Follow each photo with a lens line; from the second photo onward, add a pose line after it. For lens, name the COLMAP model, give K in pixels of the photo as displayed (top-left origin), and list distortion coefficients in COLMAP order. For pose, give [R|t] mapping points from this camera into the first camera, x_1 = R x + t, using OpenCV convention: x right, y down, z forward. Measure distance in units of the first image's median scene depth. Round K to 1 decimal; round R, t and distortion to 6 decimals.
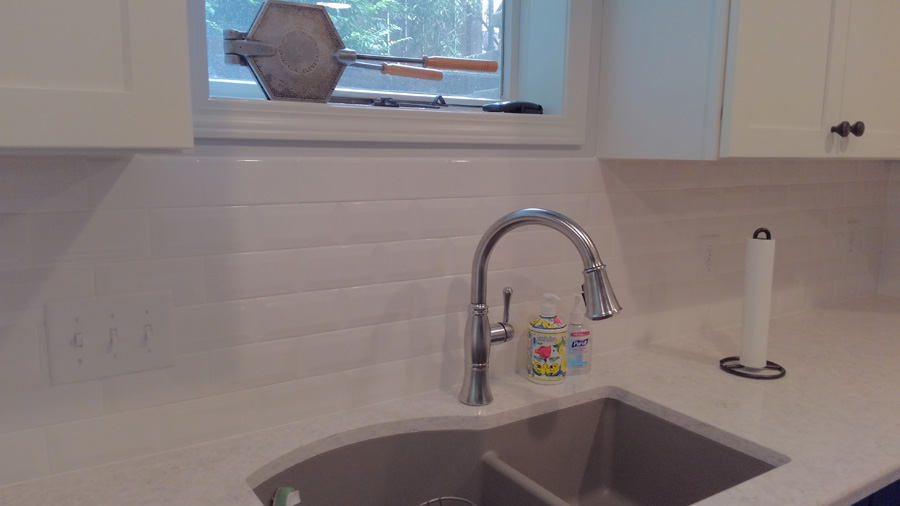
lens RADIAL K [[675.0, 0, 450.0], [0, 675.0, 253.0], [0, 0, 1]] dist [0.068277, -0.002032]
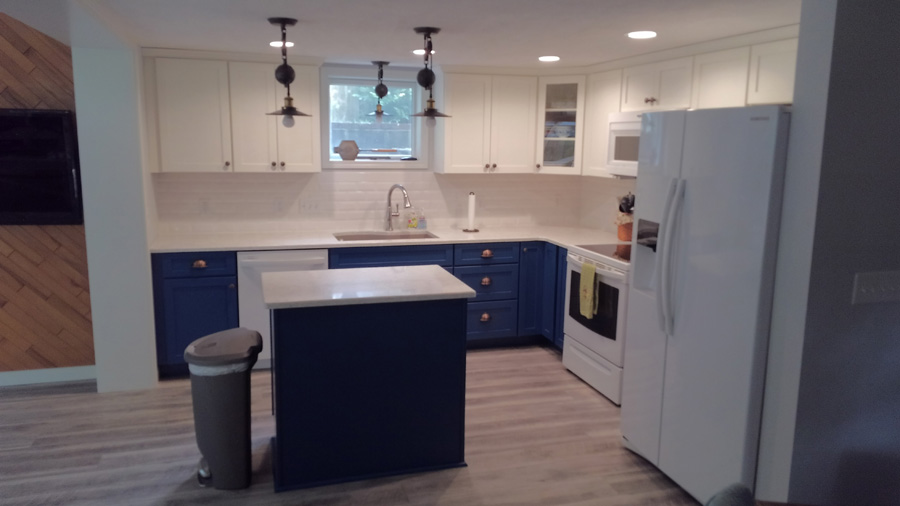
lens RADIAL K [[675.0, 0, 450.0], [0, 675.0, 253.0], [0, 0, 1]] dist [0.068277, -0.002032]
pose [[0.952118, 0.049621, -0.301679, 1.680184], [-0.046701, 0.998766, 0.016890, 0.271761], [0.302144, -0.001993, 0.953260, -2.889916]]
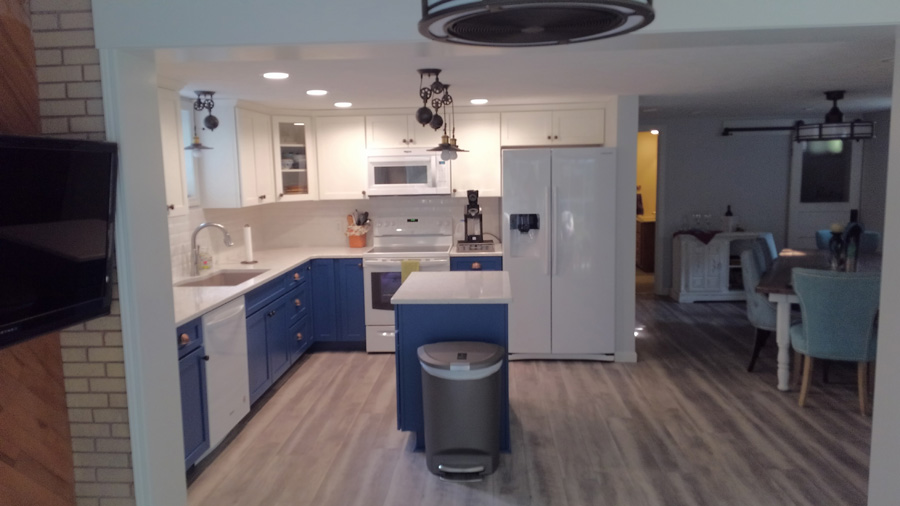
lens RADIAL K [[675.0, 0, 450.0], [0, 675.0, 253.0], [0, 0, 1]] dist [0.068277, -0.002032]
pose [[0.612405, -0.126618, 0.780339, -2.064297], [0.151859, 0.987549, 0.041062, 0.155200], [-0.775822, 0.093355, 0.624008, -2.493693]]
